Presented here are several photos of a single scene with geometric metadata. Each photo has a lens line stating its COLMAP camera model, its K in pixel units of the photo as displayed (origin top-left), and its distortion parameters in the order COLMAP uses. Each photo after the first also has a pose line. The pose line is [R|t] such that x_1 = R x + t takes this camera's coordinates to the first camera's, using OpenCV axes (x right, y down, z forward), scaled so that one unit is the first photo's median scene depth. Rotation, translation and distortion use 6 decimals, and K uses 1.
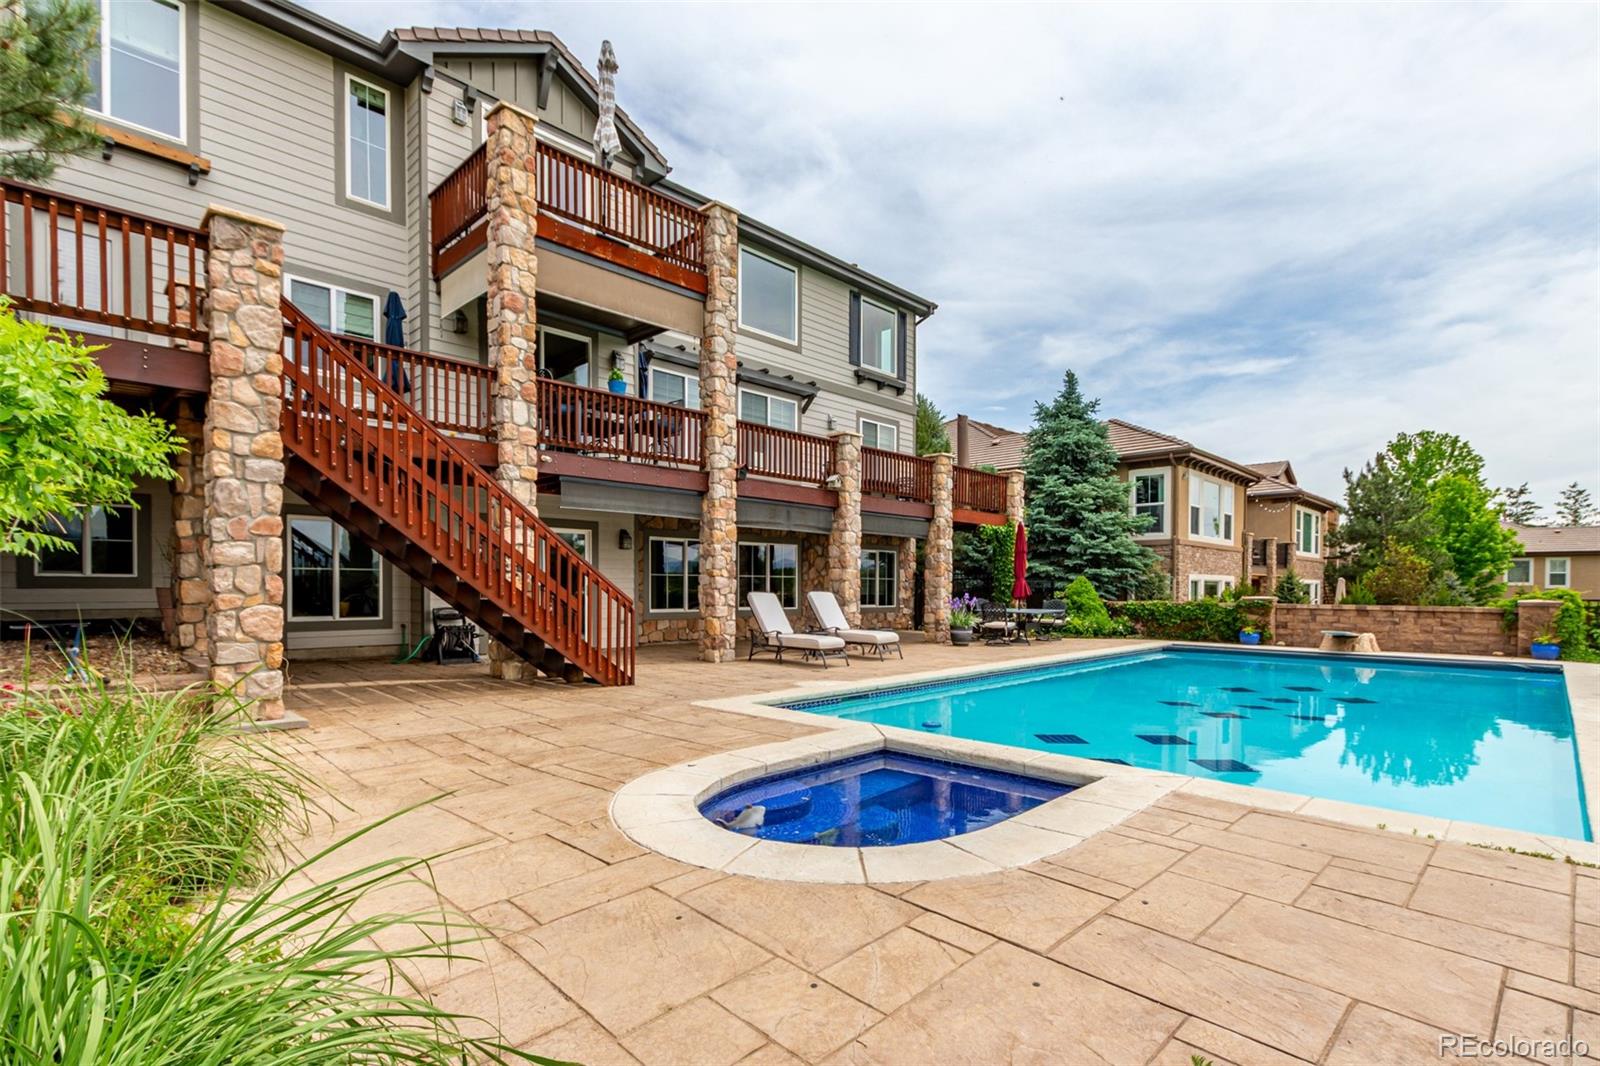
lens RADIAL K [[762.0, 0, 804.4], [0, 762.0, 594.3], [0, 0, 1]] dist [0.002412, 0.000258]
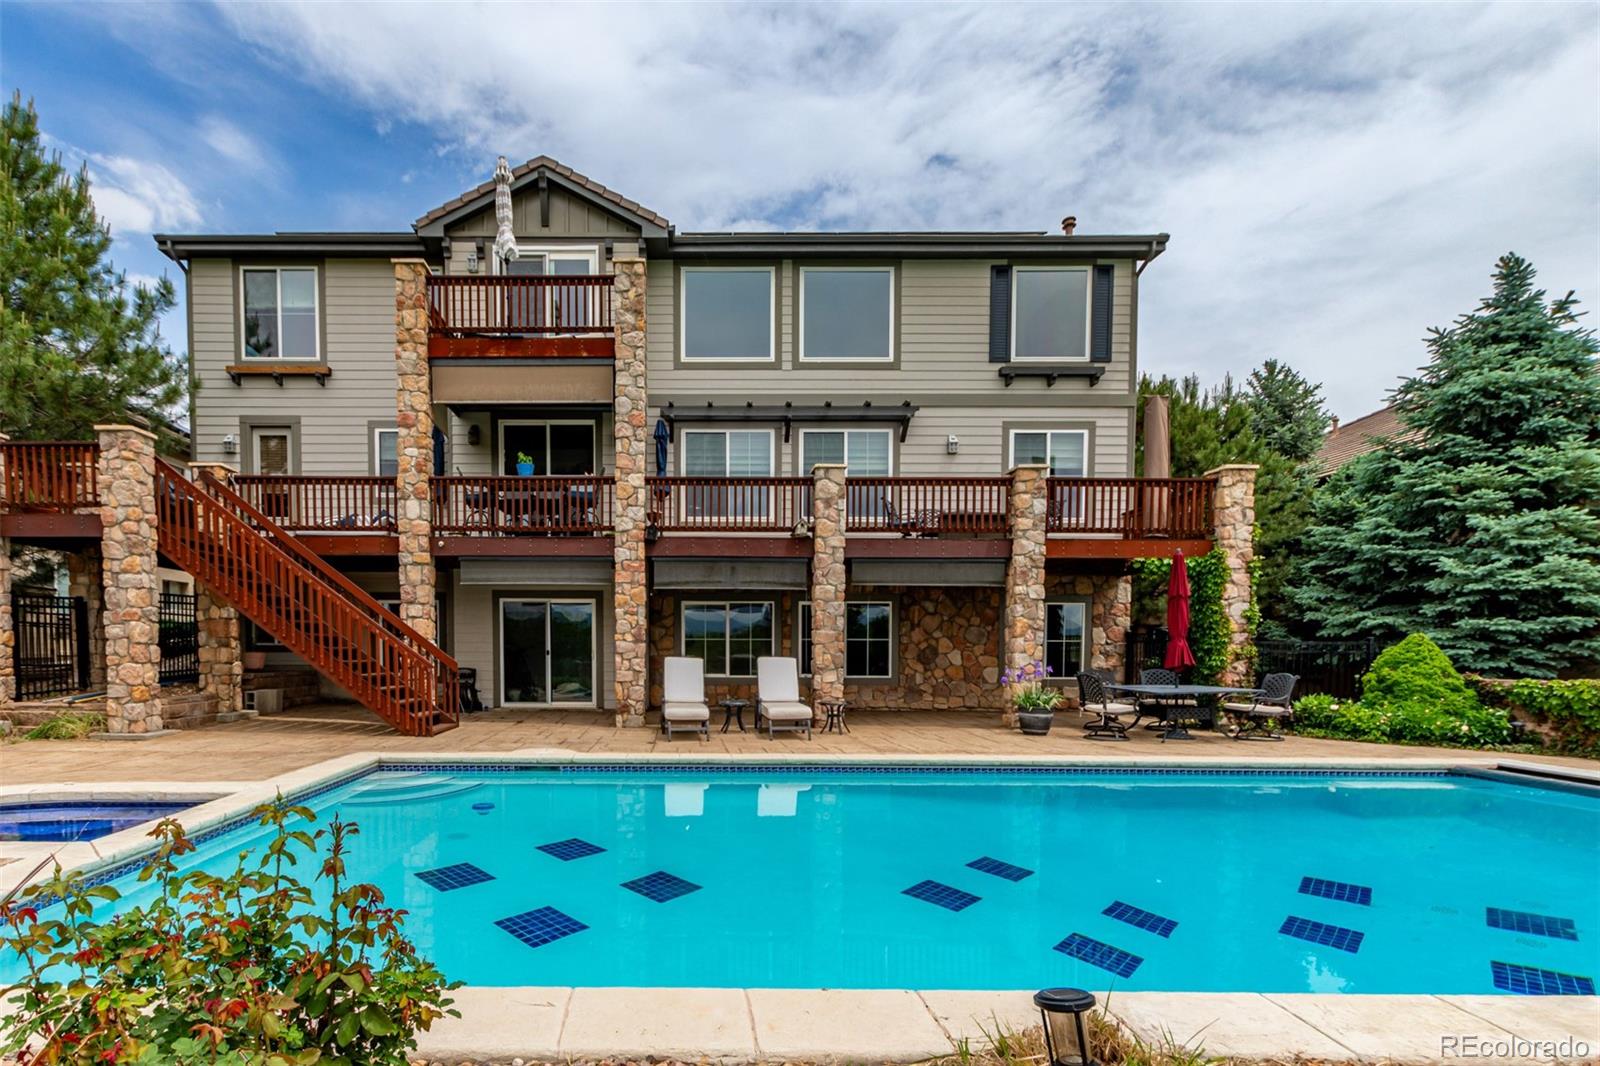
lens RADIAL K [[777.9, 0, 676.2], [0, 777.9, 681.4], [0, 0, 1]] dist [0.001479, 0.000232]
pose [[0.693162, 0.029377, -0.720183, 0.438989], [-0.007615, 0.999412, 0.033438, -0.003644], [0.720742, -0.017694, 0.692978, 0.229306]]
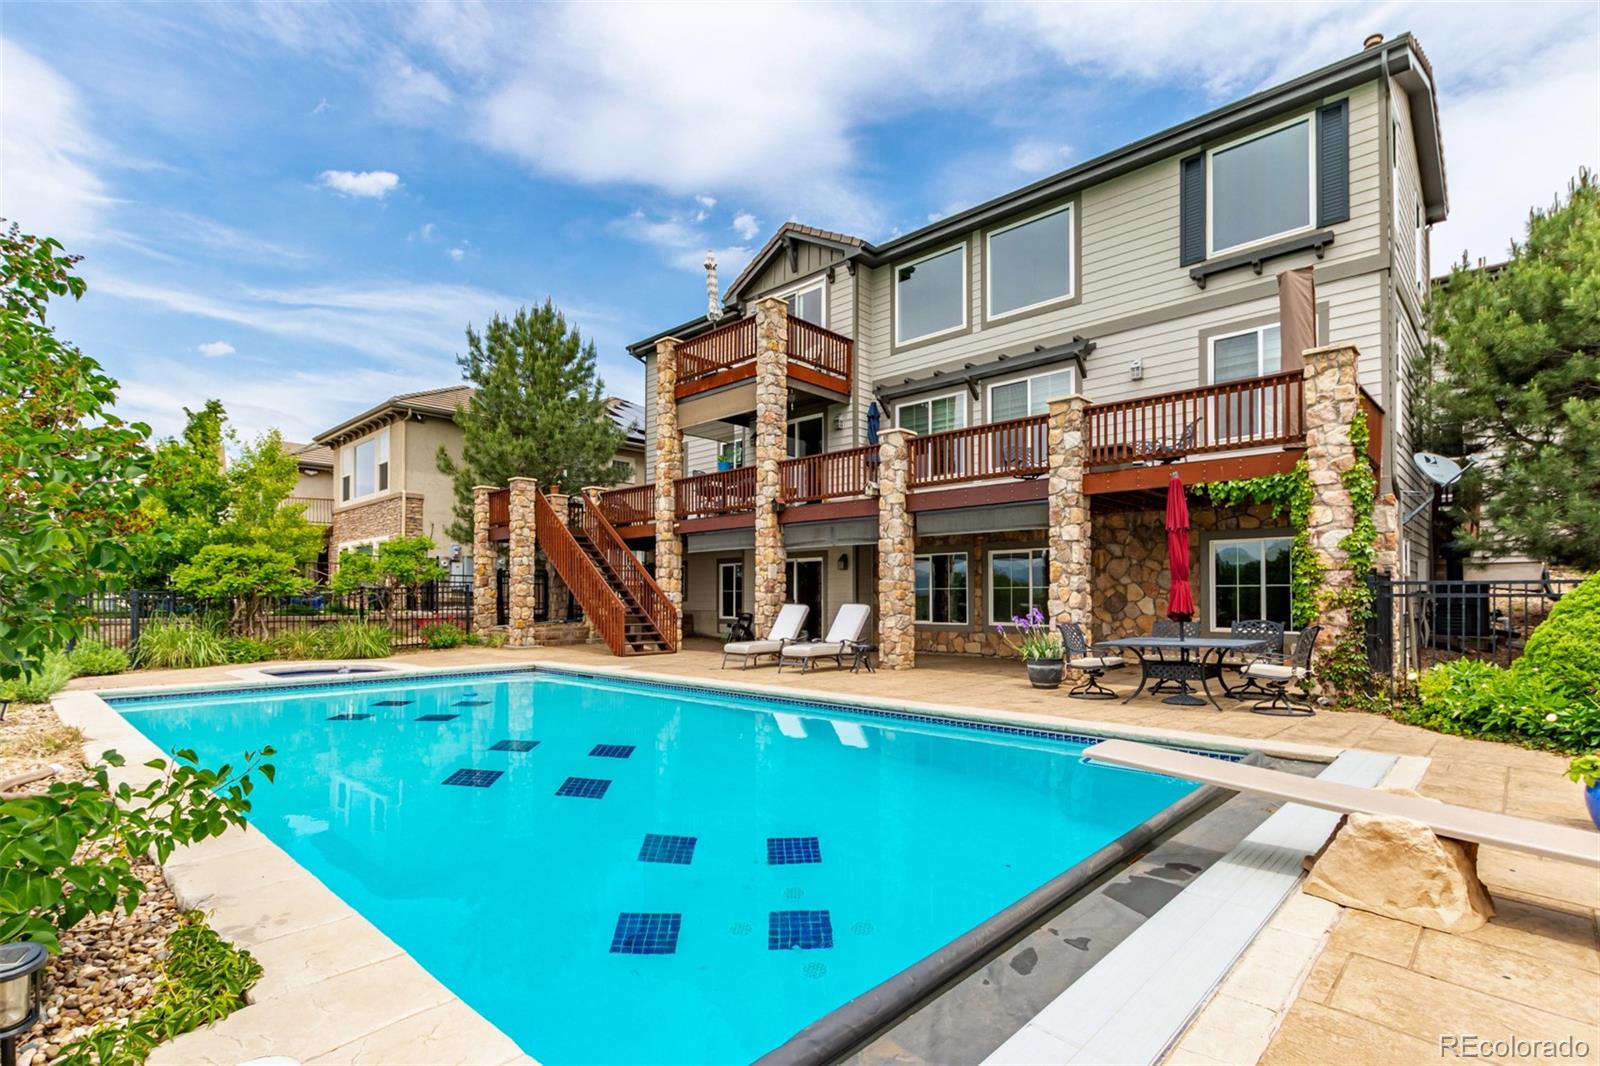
lens RADIAL K [[762.0, 0, 804.4], [0, 762.0, 594.3], [0, 0, 1]] dist [0.002412, 0.000258]
pose [[0.018313, -0.013370, -0.999743, 0.761488], [-0.010237, 0.999856, -0.013559, -0.001751], [0.999780, 0.010483, 0.018173, 0.691927]]
